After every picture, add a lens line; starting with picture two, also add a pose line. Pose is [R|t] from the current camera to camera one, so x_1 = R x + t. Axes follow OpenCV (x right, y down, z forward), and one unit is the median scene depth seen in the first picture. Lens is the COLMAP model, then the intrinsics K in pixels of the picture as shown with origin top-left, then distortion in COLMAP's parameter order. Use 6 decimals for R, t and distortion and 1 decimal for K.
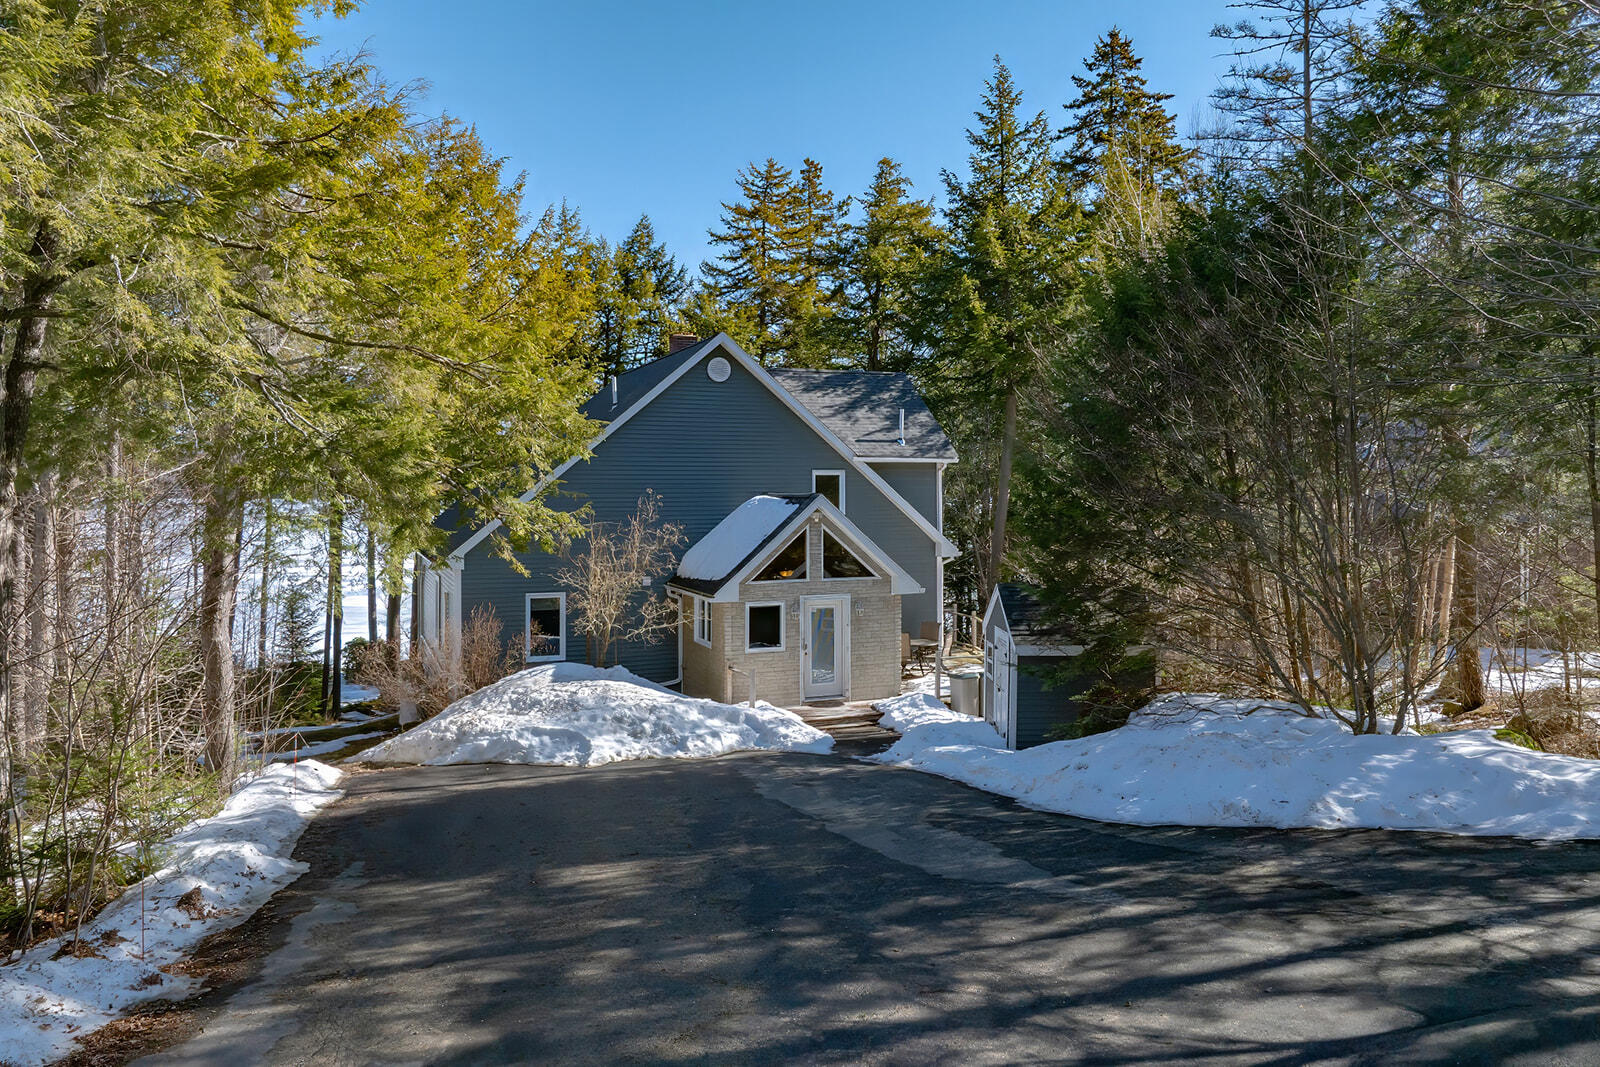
lens RADIAL K [[1037.5, 0, 808.5], [0, 1037.5, 520.9], [0, 0, 1]] dist [-0.035229, -0.000974]
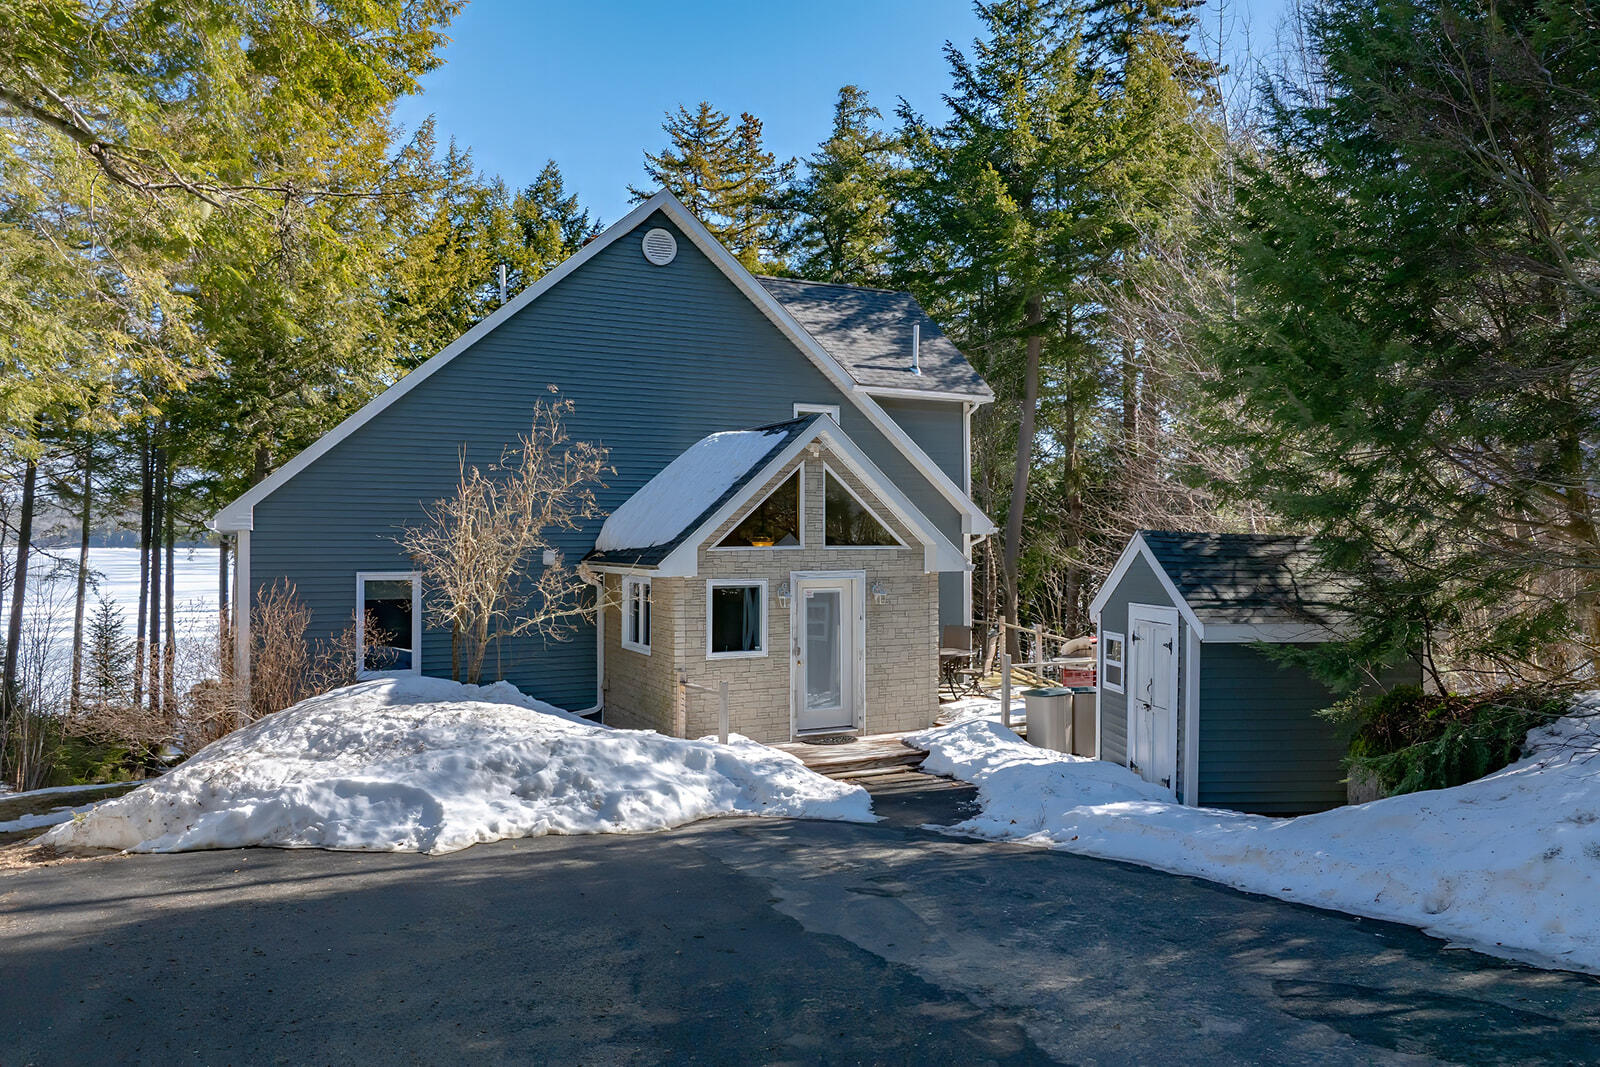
lens RADIAL K [[1020.5, 0, 801.2], [0, 1020.5, 573.9], [0, 0, 1]] dist [-0.037508, -0.001906]
pose [[0.996562, 0.002037, 0.082823, -0.056253], [-0.001852, 0.999996, -0.002308, 0.078409], [-0.082827, 0.002146, 0.996562, 0.384451]]
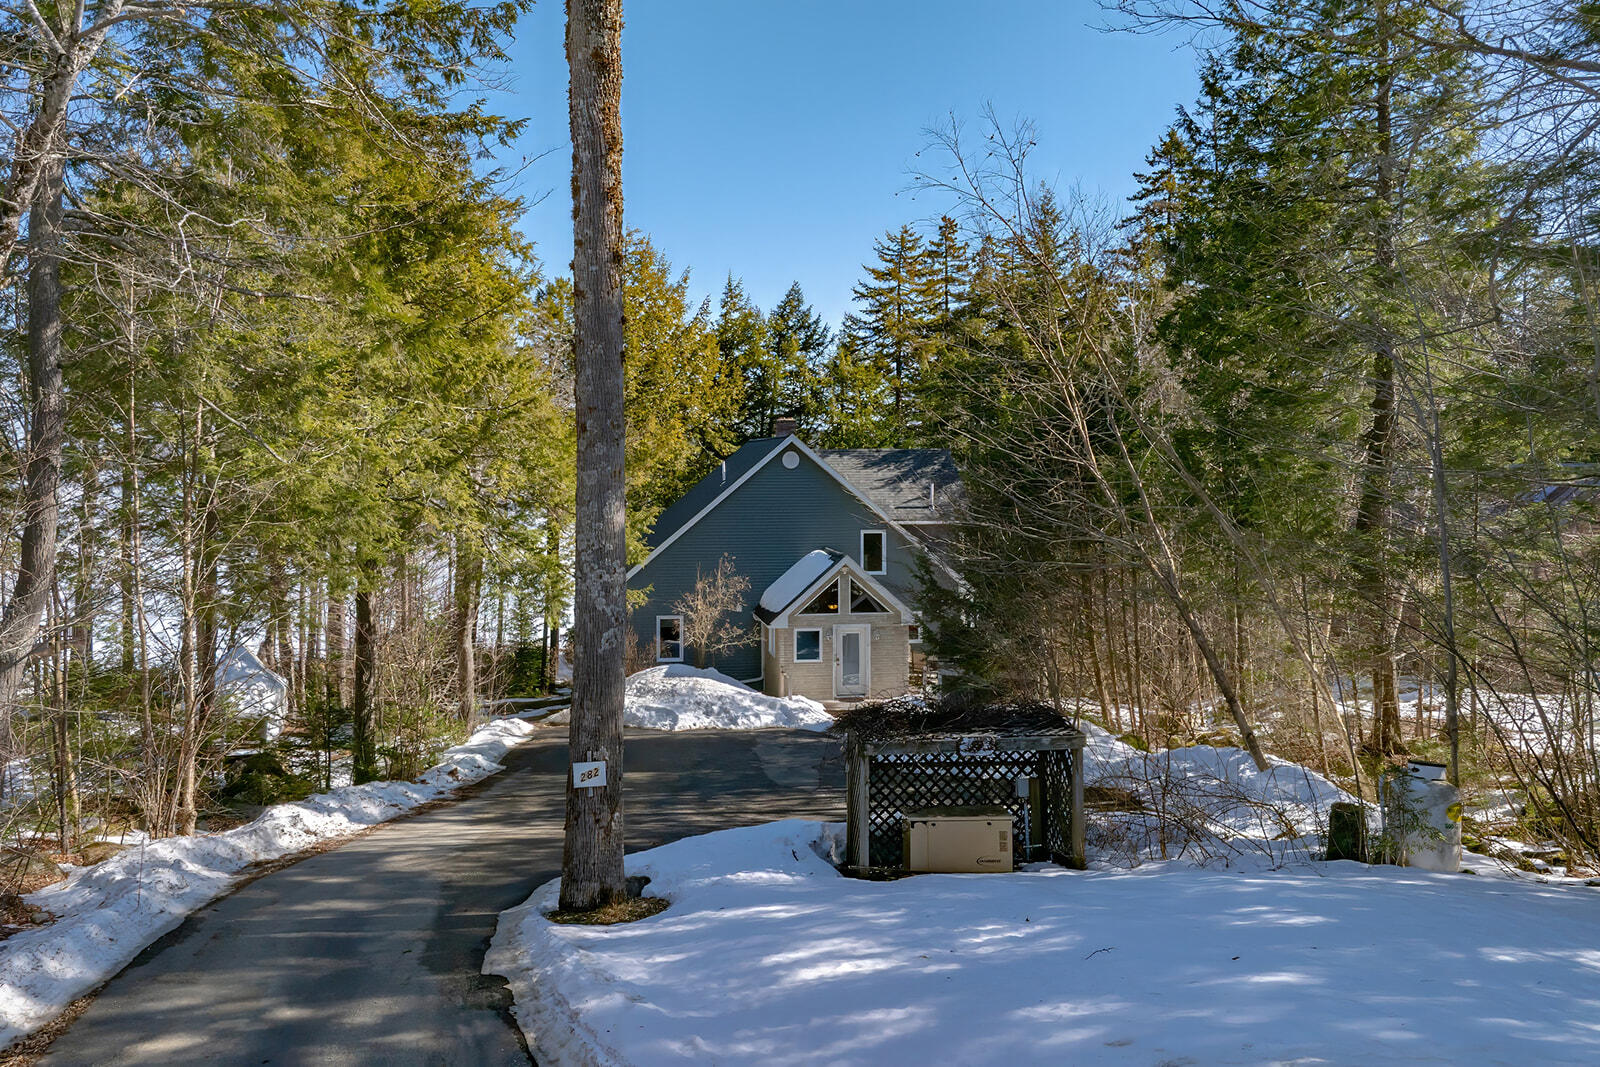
lens RADIAL K [[1131.5, 0, 805.2], [0, 1131.5, 509.3], [0, 0, 1]] dist [-0.036534, -0.002133]
pose [[0.973426, 0.011221, -0.228725, 0.326013], [-0.008157, 0.999864, 0.014337, -0.115347], [0.228855, -0.012090, 0.973385, -0.565609]]
